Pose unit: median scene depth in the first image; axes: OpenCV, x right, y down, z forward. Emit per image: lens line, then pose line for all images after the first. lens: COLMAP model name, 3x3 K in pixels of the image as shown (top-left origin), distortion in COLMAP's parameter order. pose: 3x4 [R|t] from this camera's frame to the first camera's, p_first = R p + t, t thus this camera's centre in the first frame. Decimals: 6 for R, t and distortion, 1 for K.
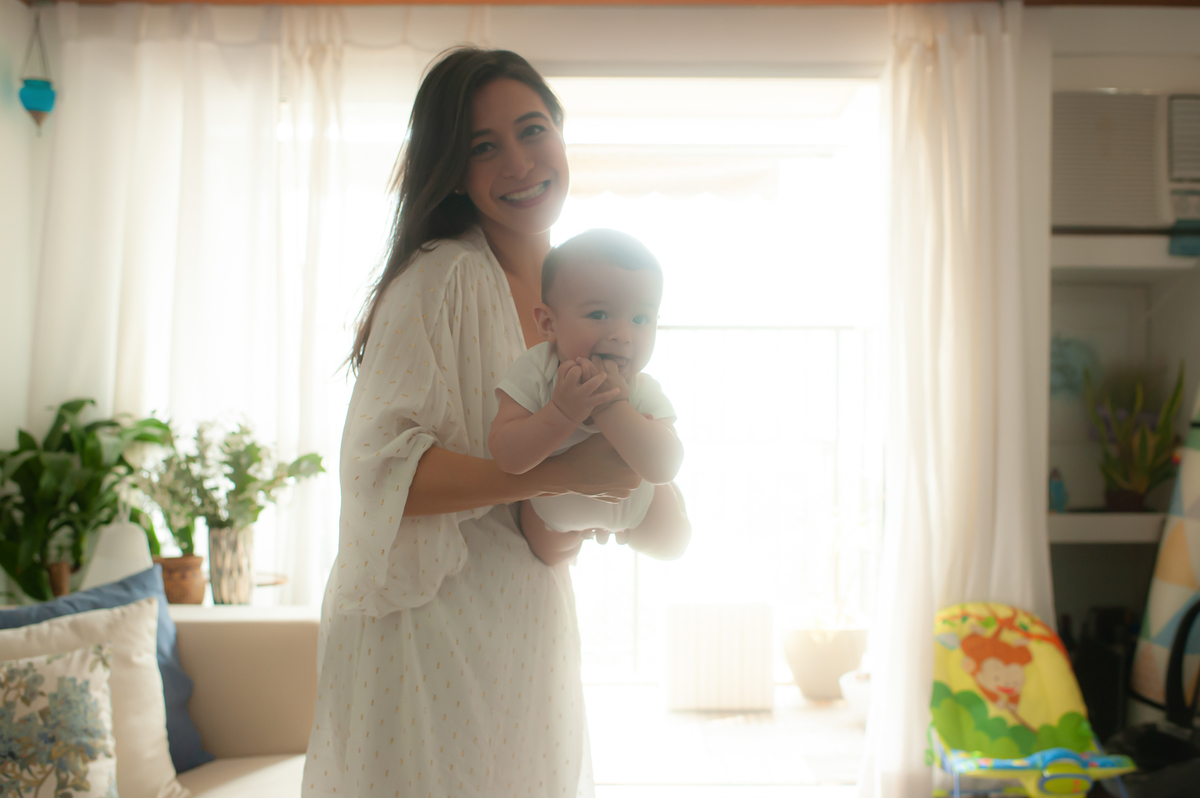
lens RADIAL K [[1282.0, 0, 619.6], [0, 1282.0, 412.8], [0, 0, 1]] dist [0.003932, 0.000000]
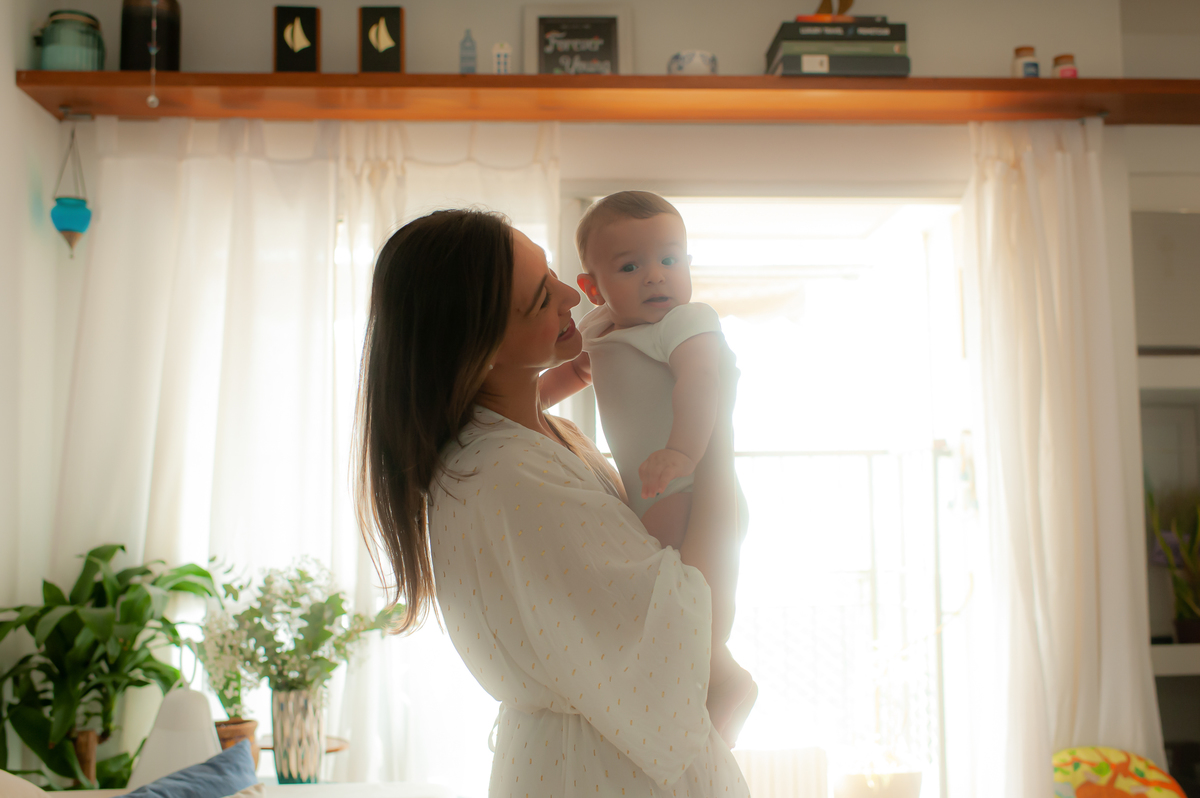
lens RADIAL K [[1282.0, 0, 604.9], [0, 1282.0, 405.8], [0, 0, 1]] dist [0.003932, 0.000000]
pose [[0.997859, -0.010878, 0.064484, -0.131574], [0.017209, 0.994993, -0.098448, -0.013549], [-0.063090, 0.099347, 0.993051, 0.073947]]
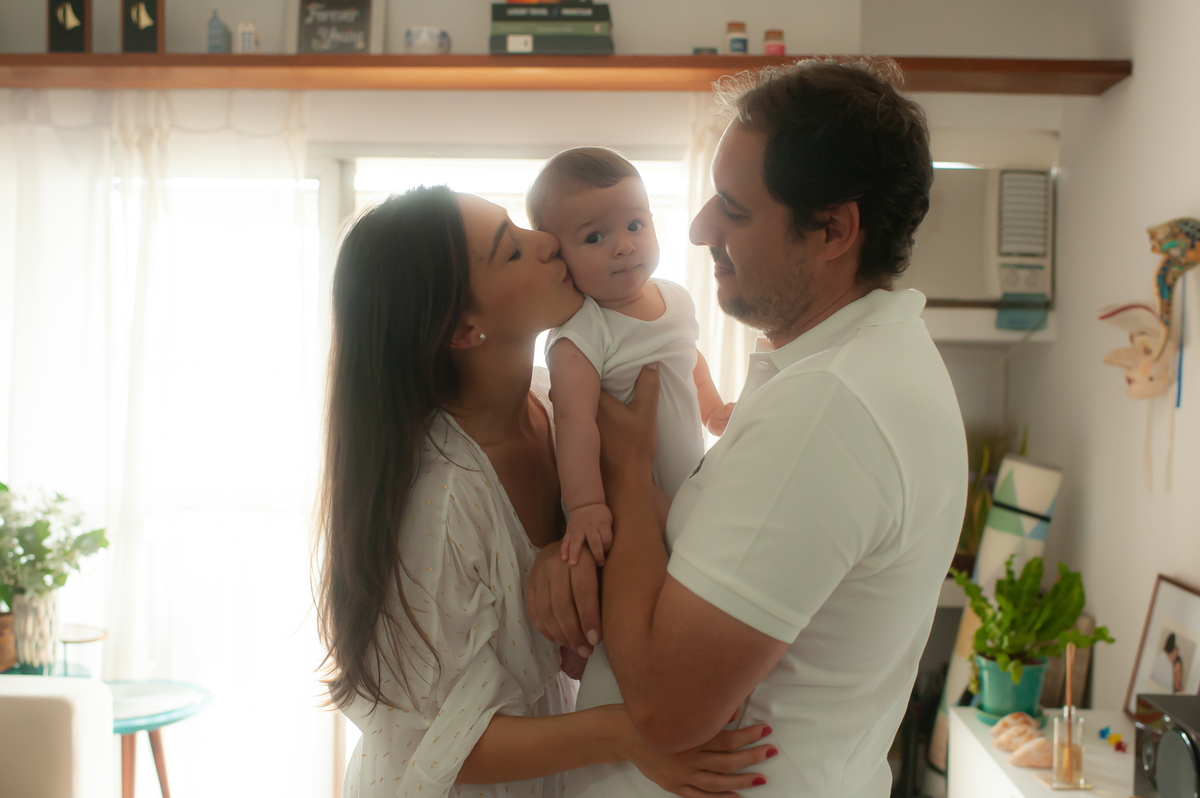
lens RADIAL K [[1282.0, 0, 637.4], [0, 1282.0, 414.1], [0, 0, 1]] dist [0.003932, 0.000000]
pose [[0.998268, 0.019205, -0.055599, 0.231142], [-0.017926, 0.999565, 0.023408, -0.084410], [0.056025, -0.022371, 0.998179, -0.035716]]
